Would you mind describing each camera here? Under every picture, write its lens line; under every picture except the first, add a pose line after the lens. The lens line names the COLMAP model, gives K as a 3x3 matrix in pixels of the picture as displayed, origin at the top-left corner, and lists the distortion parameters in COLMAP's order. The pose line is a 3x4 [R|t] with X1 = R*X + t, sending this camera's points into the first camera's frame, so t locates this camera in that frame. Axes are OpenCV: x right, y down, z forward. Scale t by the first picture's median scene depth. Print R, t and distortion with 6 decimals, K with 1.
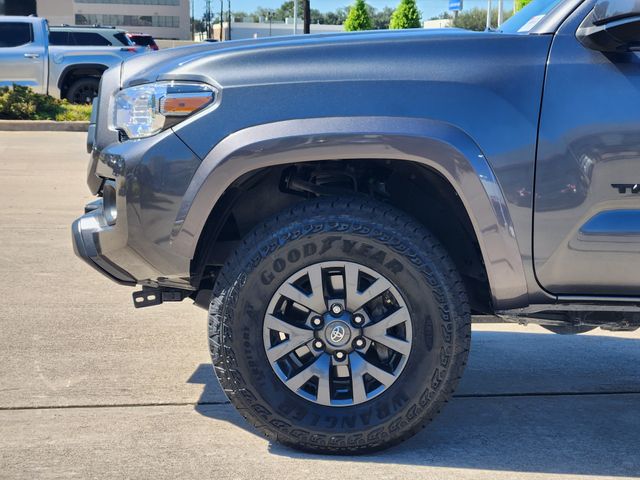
lens RADIAL K [[1285.1, 0, 320.0], [0, 1285.1, 240.0], [0, 0, 1]] dist [-0.359309, 3.655873]
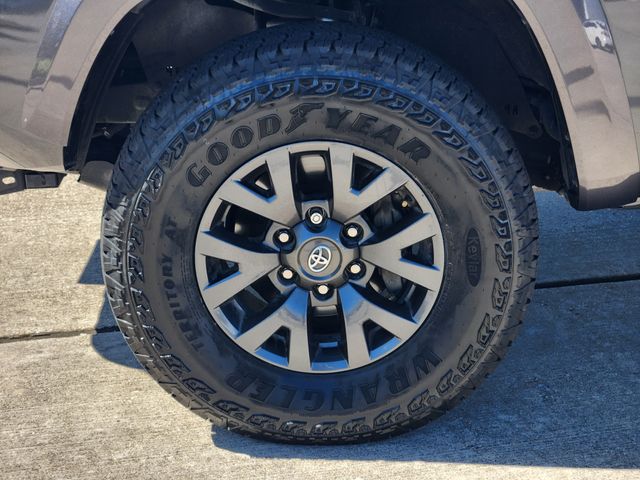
lens RADIAL K [[1285.1, 0, 320.0], [0, 1285.1, 240.0], [0, 0, 1]] dist [-0.359309, 3.655873]
pose [[0.996614, -0.047637, 0.067009, -0.026009], [0.031151, 0.973056, 0.228455, -0.073171], [-0.076087, -0.225594, 0.971246, 0.420693]]
